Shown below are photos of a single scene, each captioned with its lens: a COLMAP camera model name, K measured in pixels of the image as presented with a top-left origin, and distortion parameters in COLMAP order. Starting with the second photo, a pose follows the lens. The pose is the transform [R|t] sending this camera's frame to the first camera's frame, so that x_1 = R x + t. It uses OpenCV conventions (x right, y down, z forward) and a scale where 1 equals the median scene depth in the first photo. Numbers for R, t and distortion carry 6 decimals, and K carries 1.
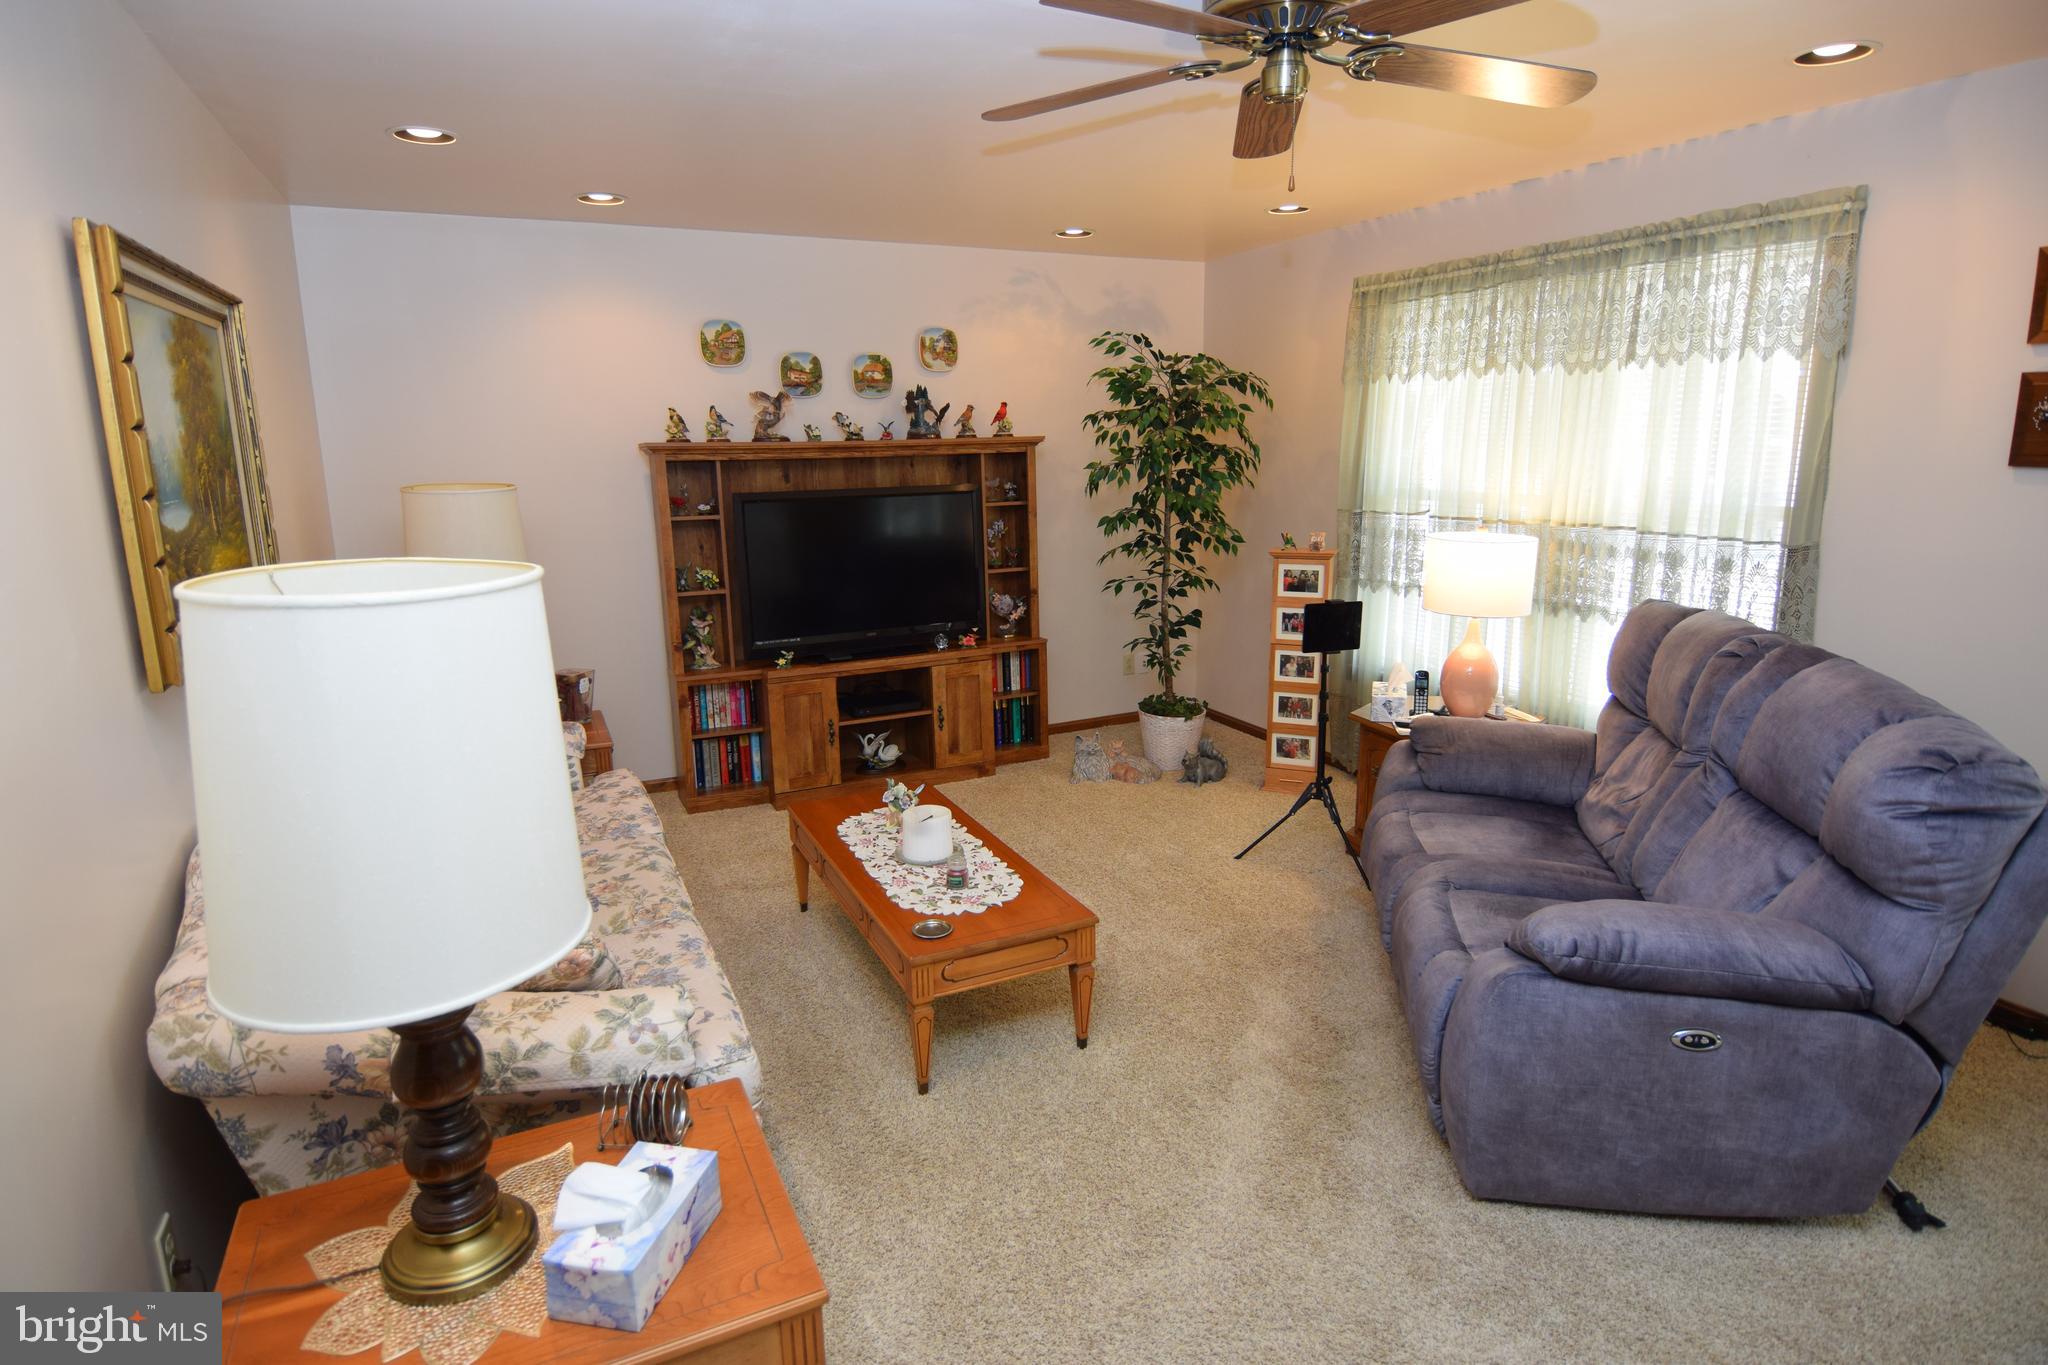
lens RADIAL K [[1086.6, 0, 1020.6], [0, 1086.6, 680.8], [0, 0, 1]] dist [-0.002737, -0.015842]
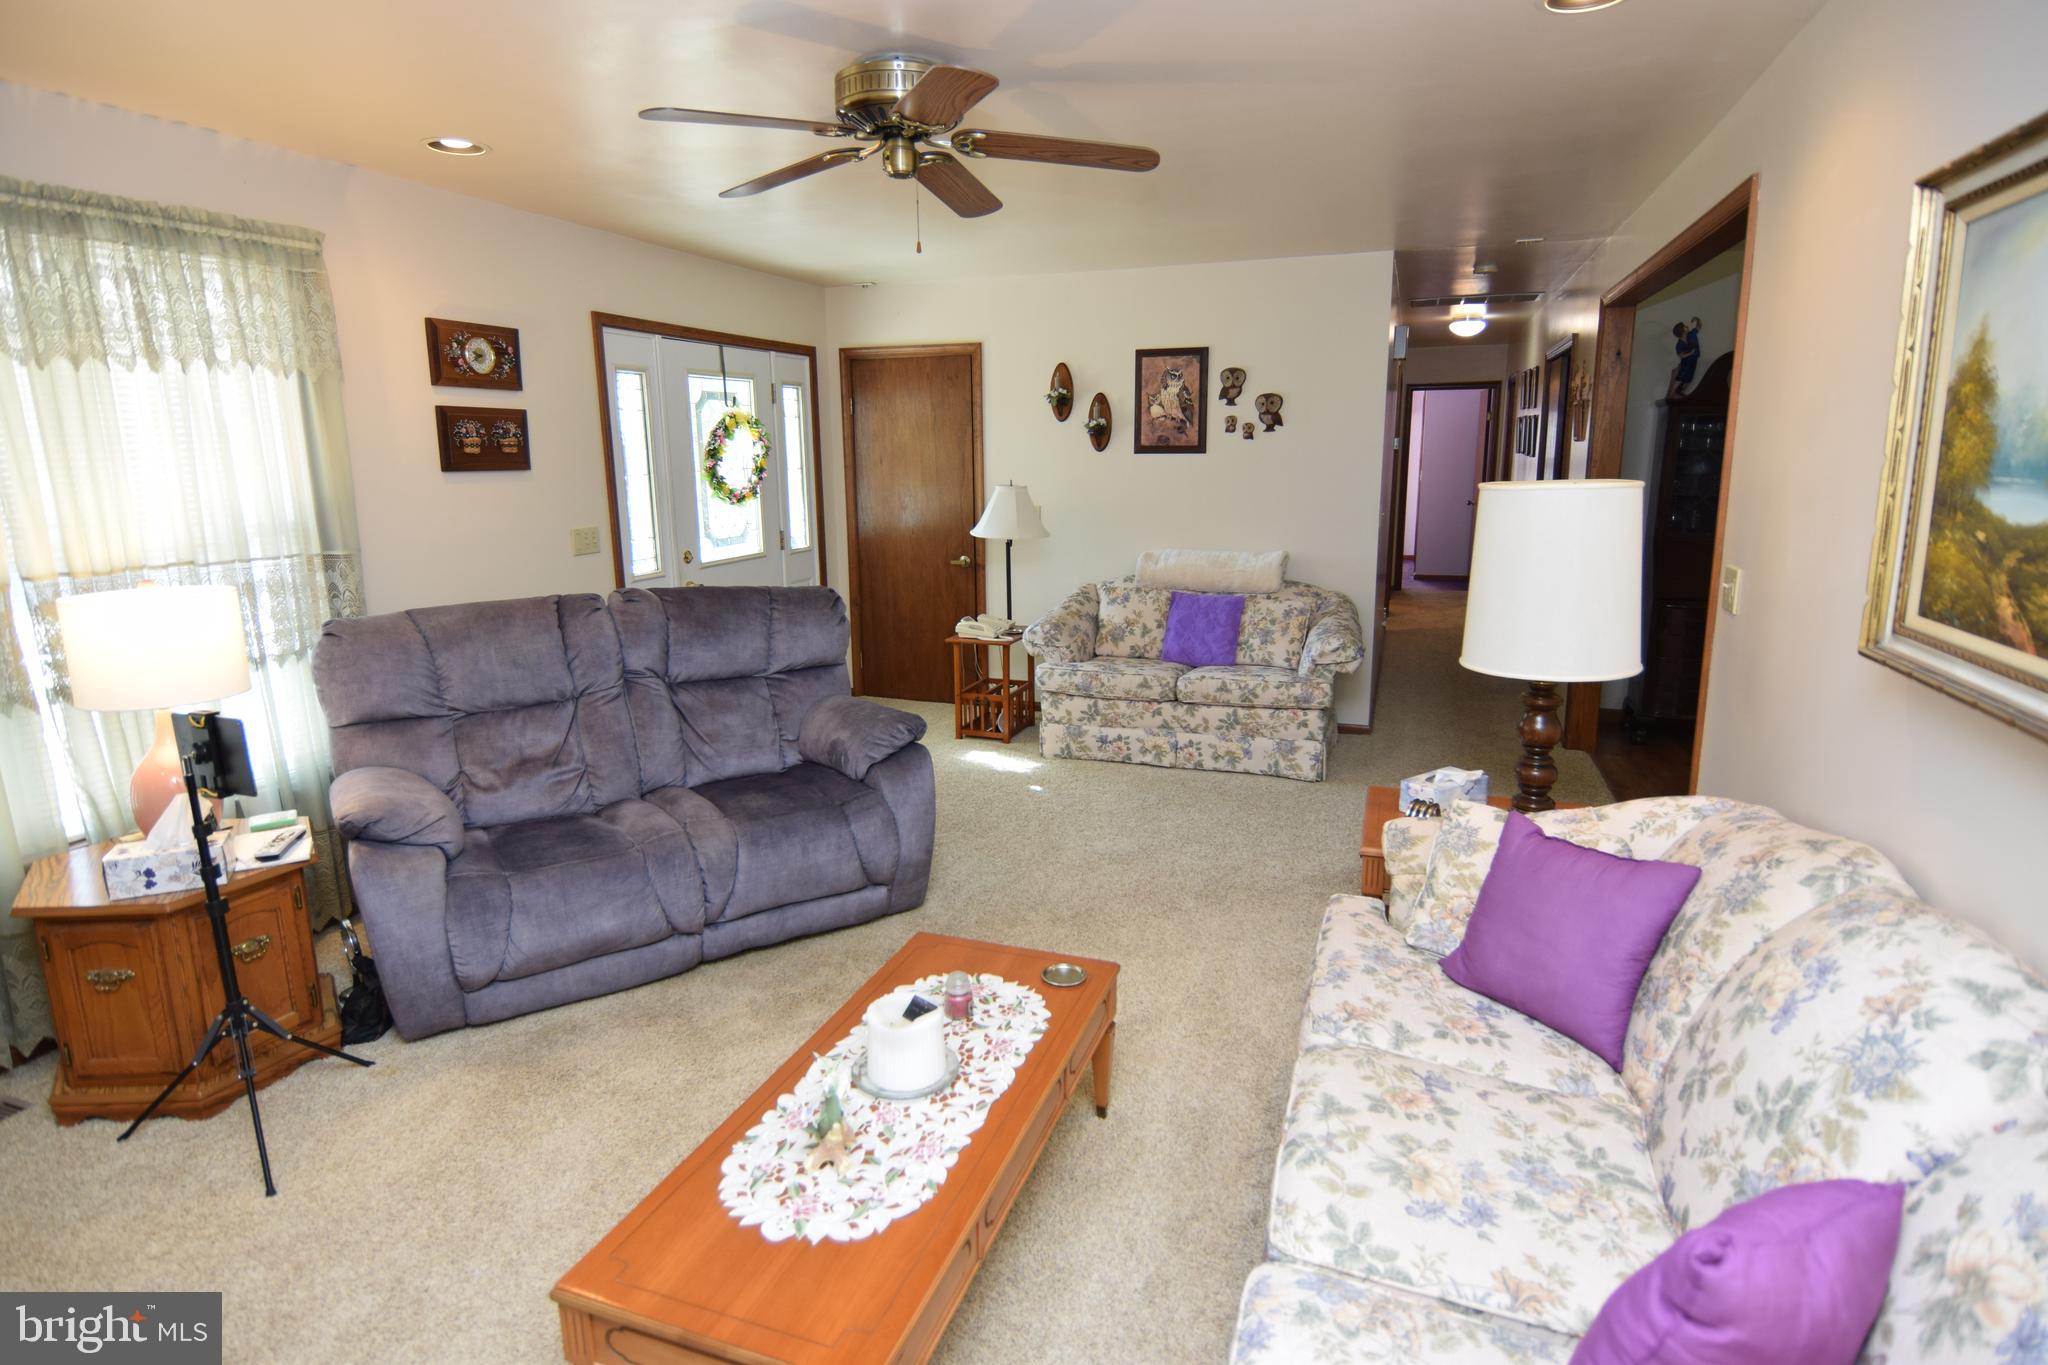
lens RADIAL K [[1086.6, 0, 1019.5], [0, 1086.6, 677.3], [0, 0, 1]] dist [-0.002737, -0.015842]
pose [[-0.708673, -0.119741, 0.695301, -0.539439], [0.174542, 0.925106, 0.337216, -0.254699], [-0.683606, 0.360335, -0.634698, 1.254143]]
